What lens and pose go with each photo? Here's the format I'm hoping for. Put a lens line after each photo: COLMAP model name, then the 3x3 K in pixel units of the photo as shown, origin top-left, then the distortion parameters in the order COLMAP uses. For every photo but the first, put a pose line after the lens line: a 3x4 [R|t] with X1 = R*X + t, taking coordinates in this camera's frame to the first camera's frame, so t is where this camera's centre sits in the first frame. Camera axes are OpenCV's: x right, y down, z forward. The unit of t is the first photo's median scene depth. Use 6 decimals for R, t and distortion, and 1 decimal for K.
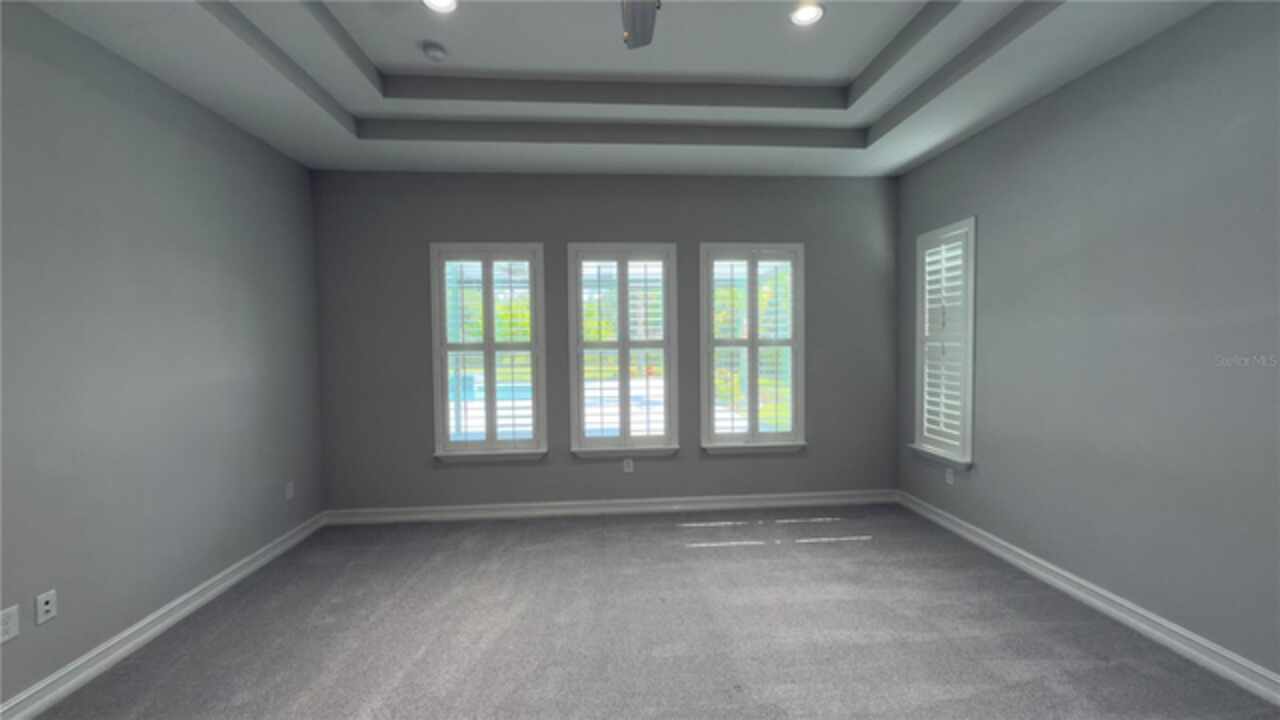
lens RADIAL K [[519.6, 0, 645.8], [0, 519.6, 364.5], [0, 0, 1]] dist [-0.000183, 0.000043]
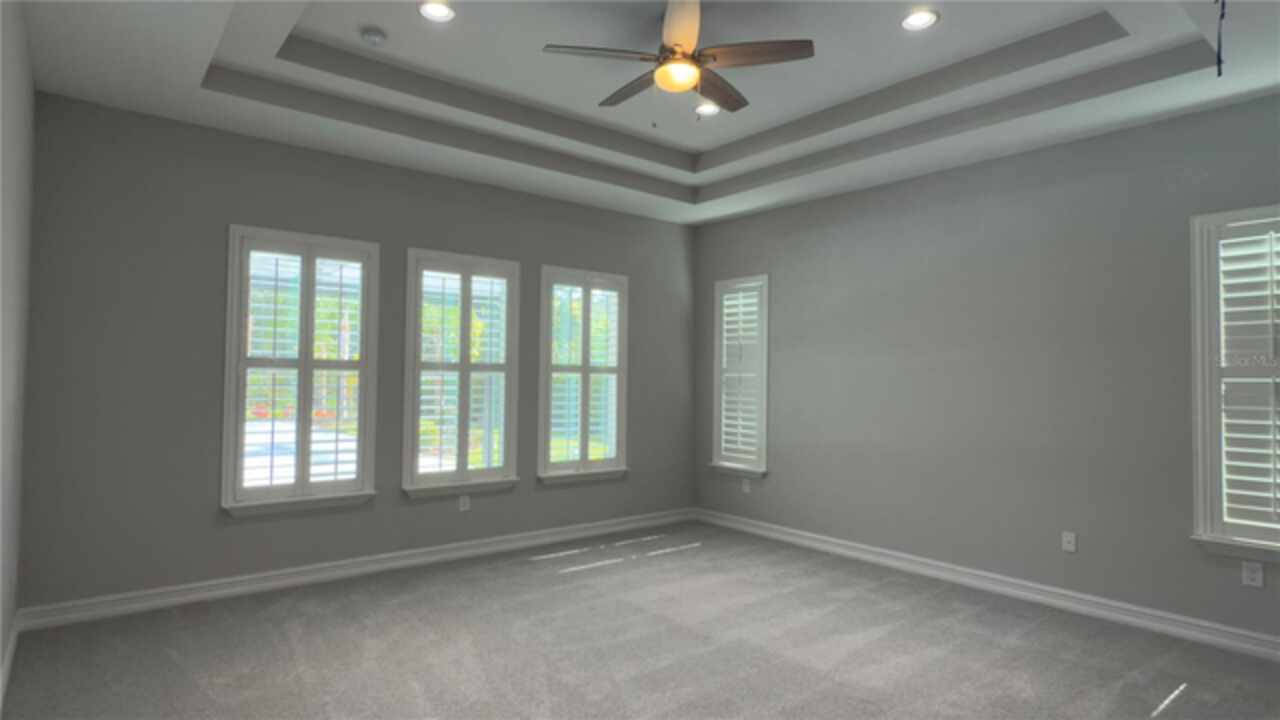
lens RADIAL K [[717.6, 0, 641.8], [0, 717.6, 365.2], [0, 0, 1]] dist [-0.003895, 0.000263]
pose [[0.810875, 0.034716, 0.584189, -0.529668], [0.001527, 0.998110, -0.061434, 0.036356], [-0.585217, 0.050707, 0.809289, -0.186291]]
